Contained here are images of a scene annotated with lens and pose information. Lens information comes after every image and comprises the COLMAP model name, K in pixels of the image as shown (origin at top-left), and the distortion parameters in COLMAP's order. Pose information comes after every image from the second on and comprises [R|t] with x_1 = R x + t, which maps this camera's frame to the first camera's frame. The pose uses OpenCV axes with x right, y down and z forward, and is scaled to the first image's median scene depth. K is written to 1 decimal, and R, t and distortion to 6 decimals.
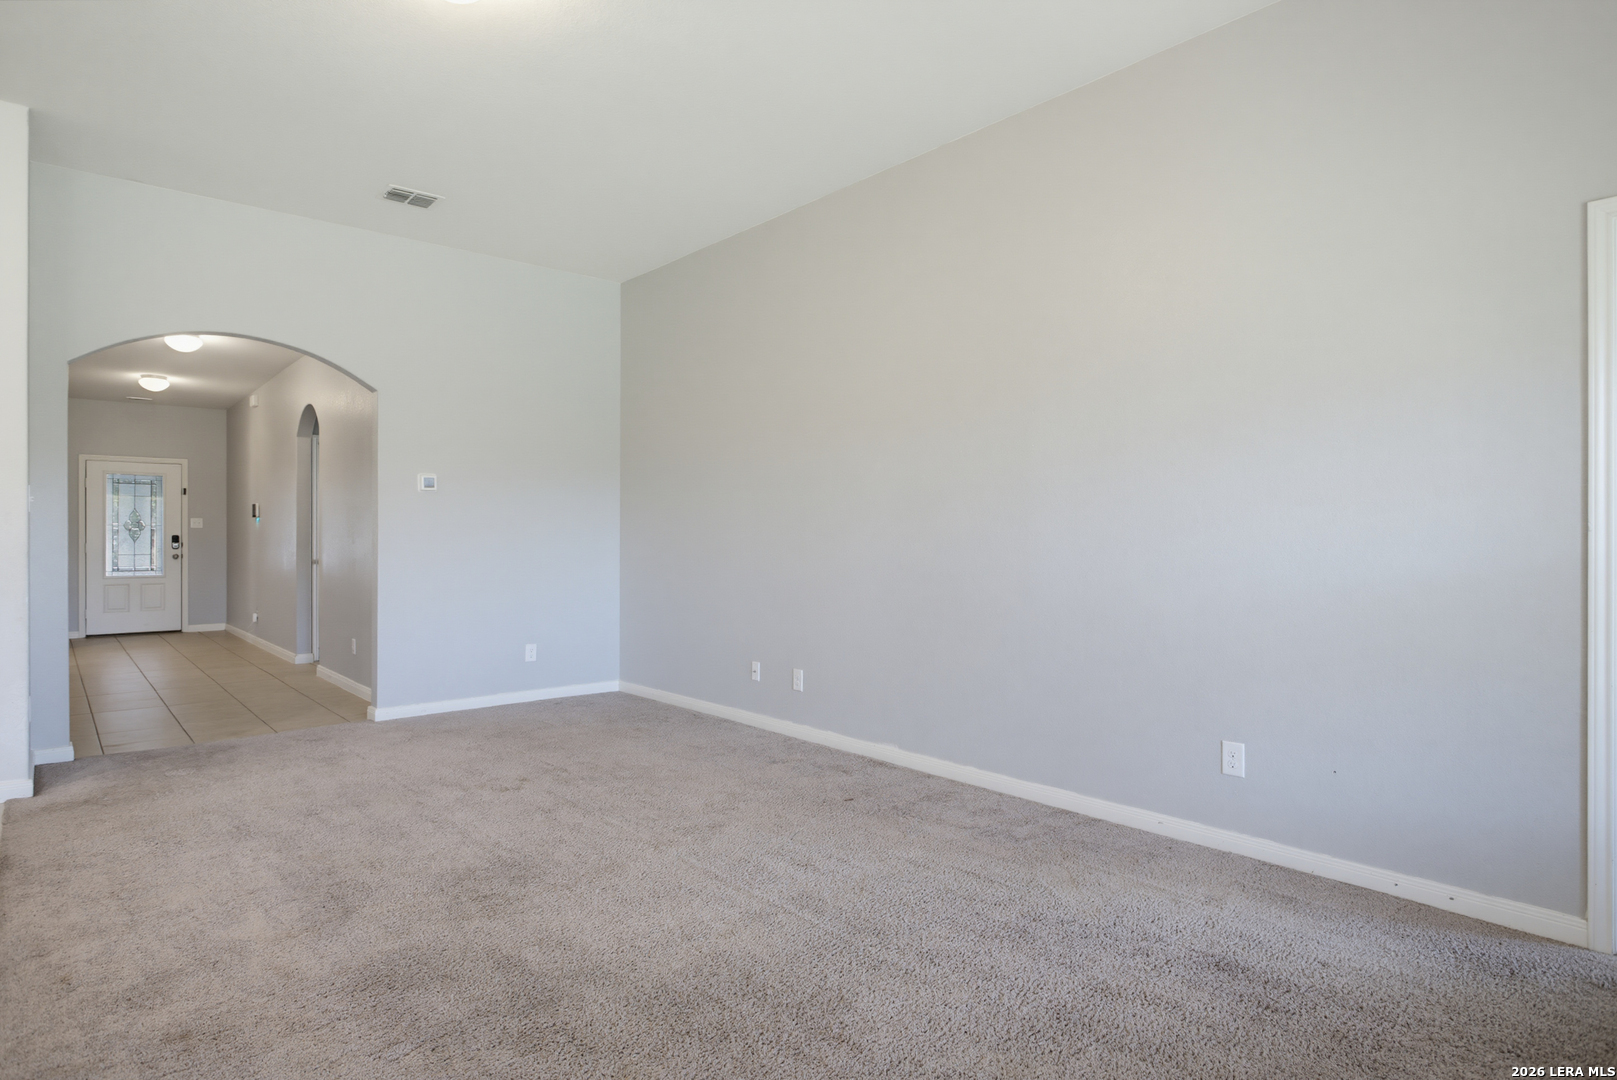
lens RADIAL K [[897.4, 0, 797.1], [0, 897.4, 541.3], [0, 0, 1]] dist [-0.002316, 0.000526]
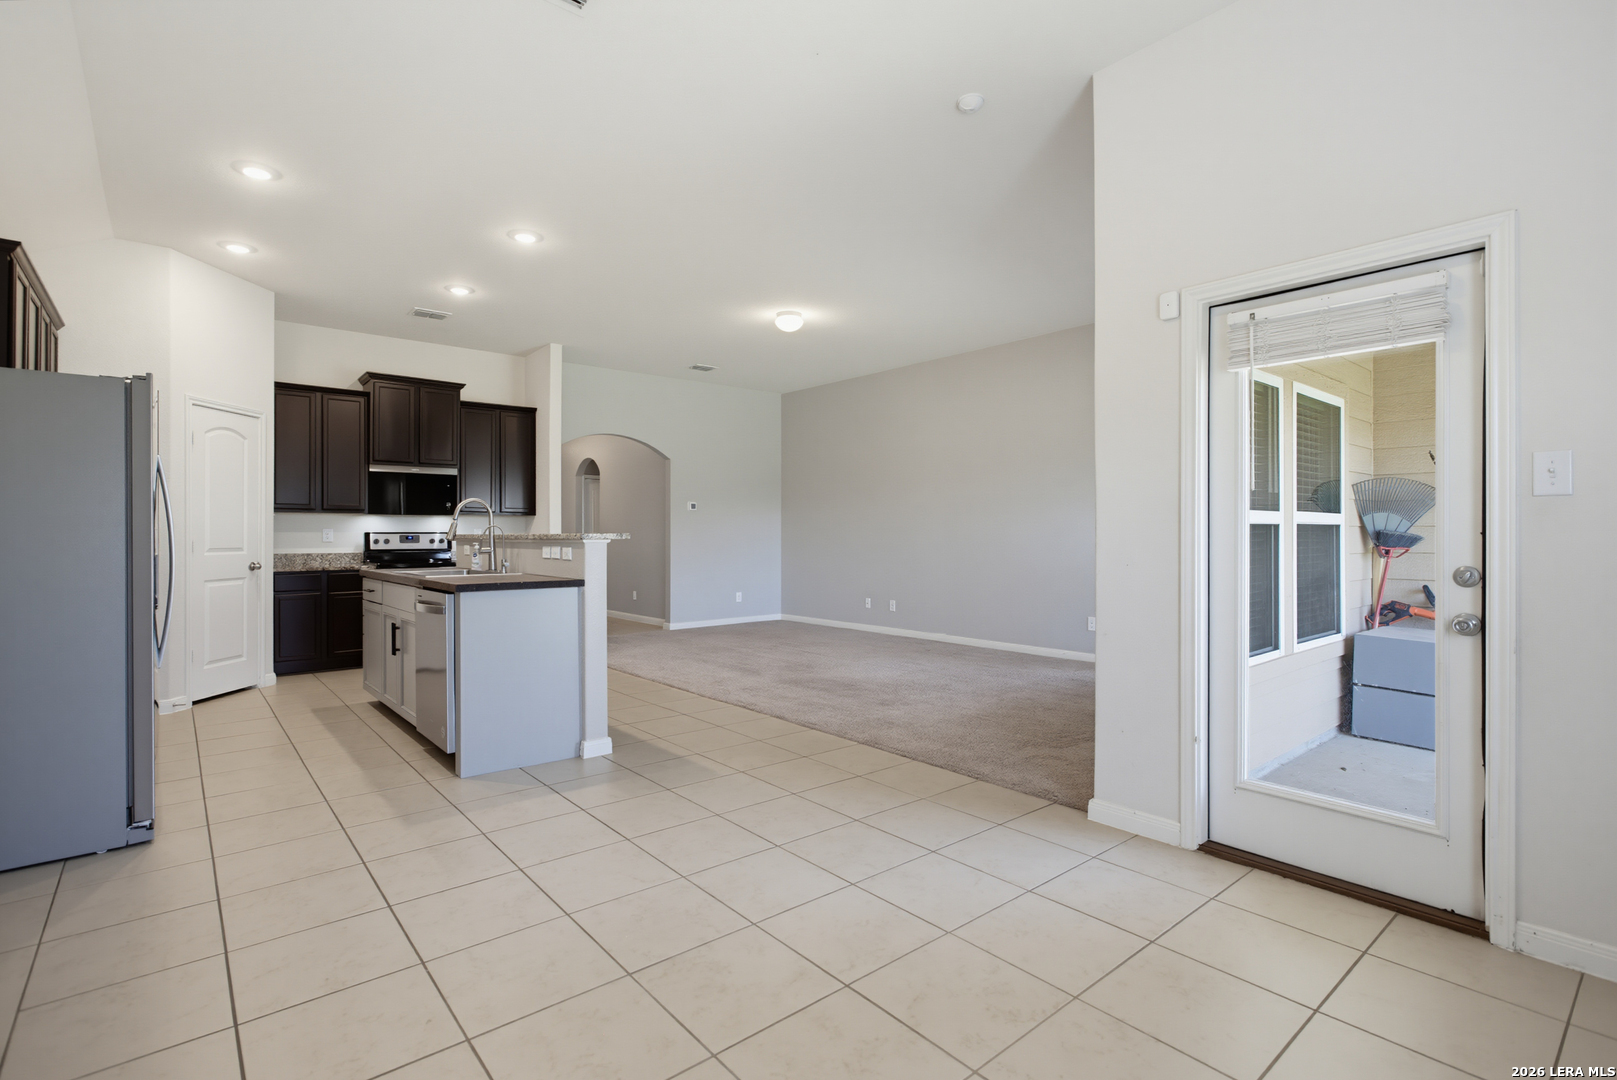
lens RADIAL K [[761.4, 0, 802.6], [0, 761.4, 531.8], [0, 0, 1]] dist [-0.005141, 0.002995]
pose [[0.999963, 0.001670, -0.008397, -0.175933], [-0.001729, 0.999975, -0.006924, -0.000796], [0.008385, 0.006939, 0.999941, -0.681204]]
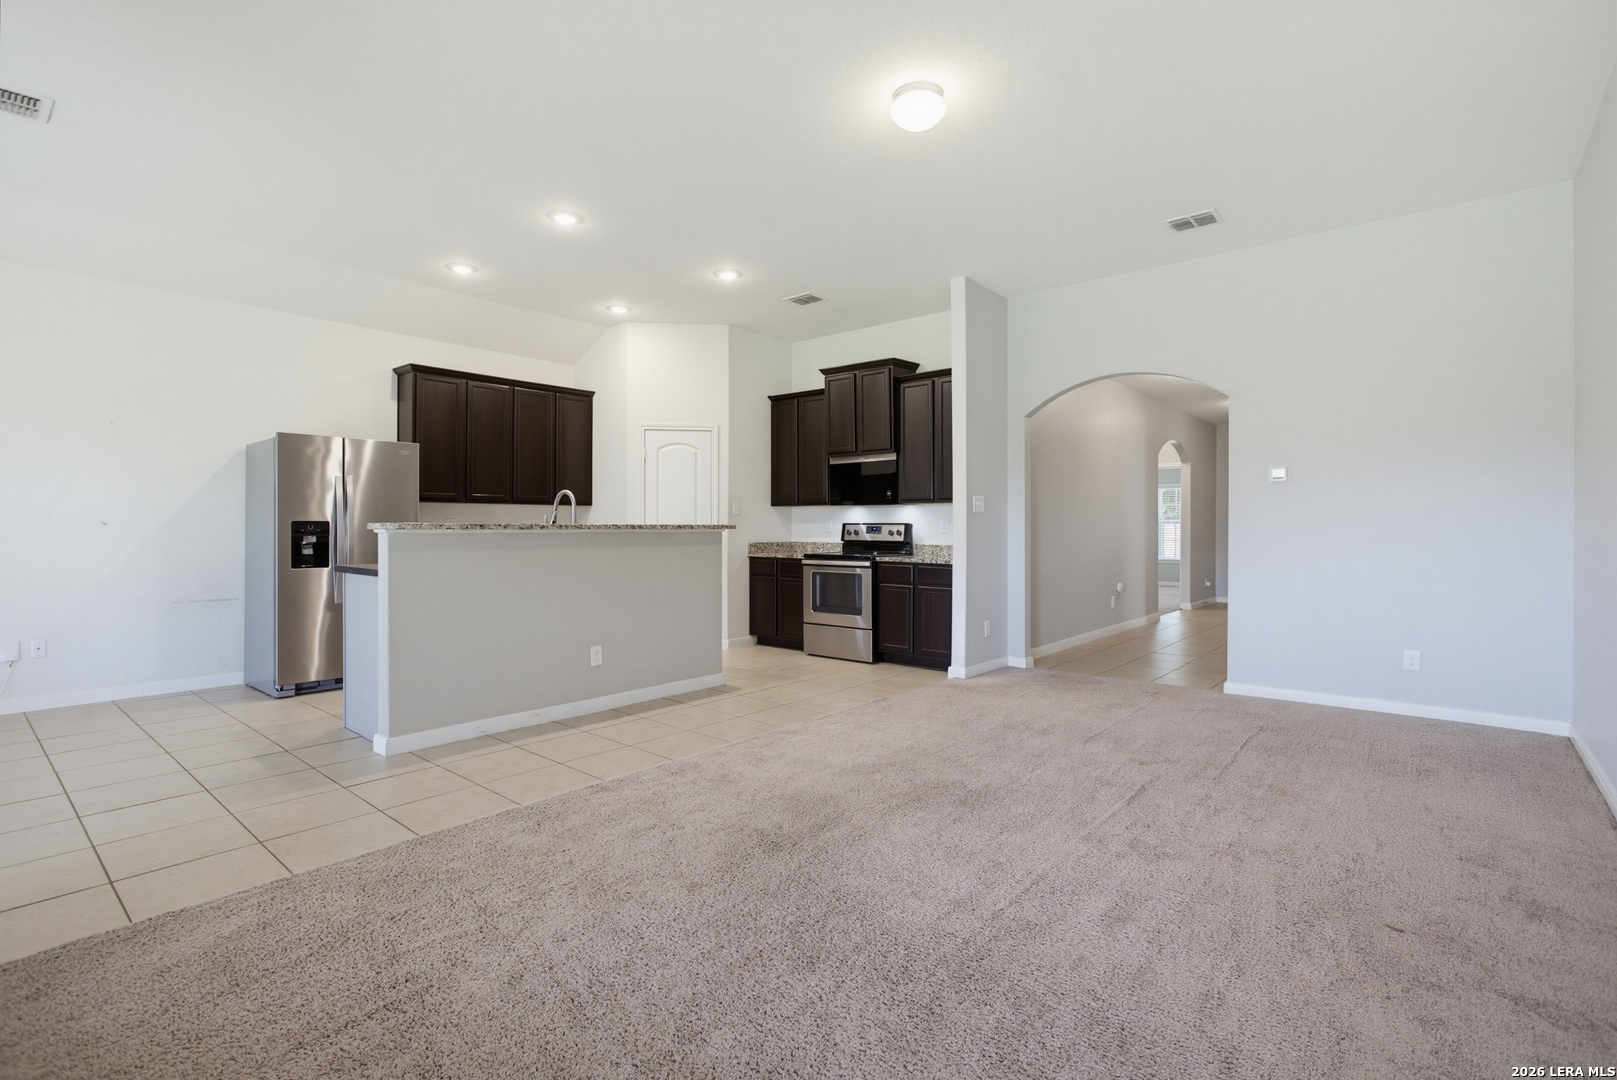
lens RADIAL K [[761.4, 0, 807.4], [0, 761.4, 522.8], [0, 0, 1]] dist [-0.005141, 0.002995]
pose [[0.154484, -0.003394, -0.987989, 0.389123], [-0.005931, 0.999973, -0.004363, -0.002513], [0.987977, 0.006534, 0.154460, 0.351155]]
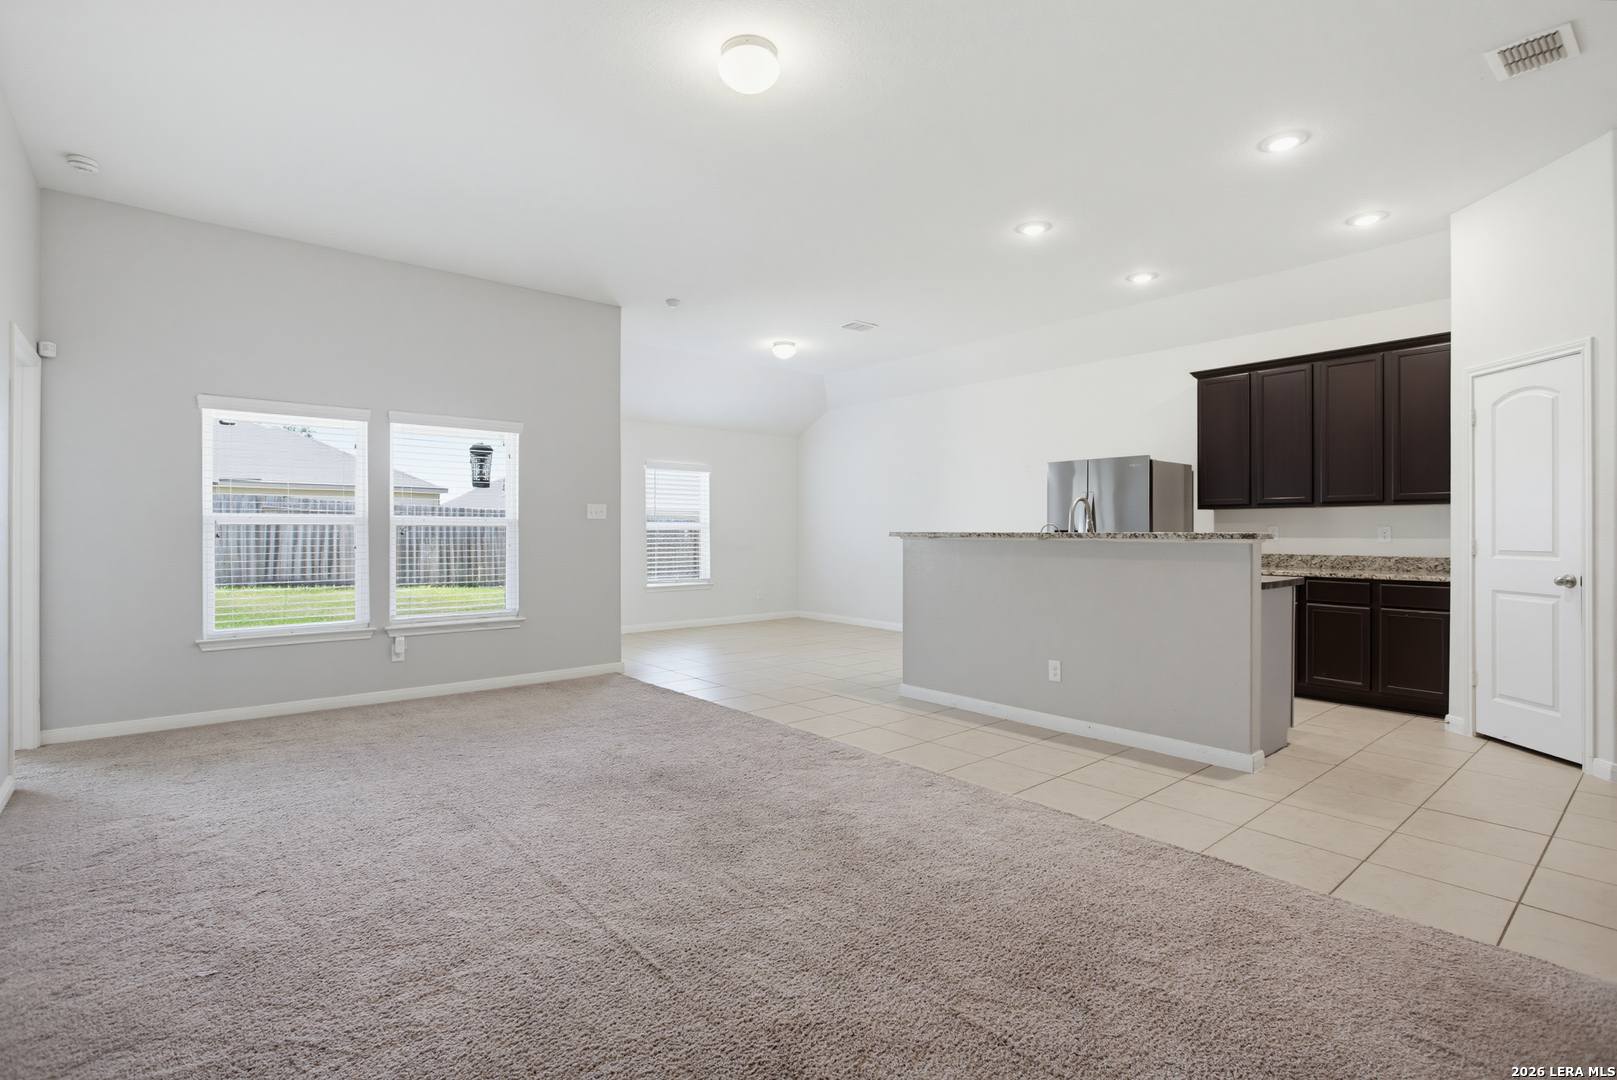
lens RADIAL K [[761.4, 0, 803.3], [0, 761.4, 529.5], [0, 0, 1]] dist [-0.005141, 0.002995]
pose [[-0.999895, 0.001631, 0.014374, -0.258859], [0.001633, 0.999999, 0.000149, -0.007090], [-0.014374, 0.000173, -0.999897, 1.091521]]
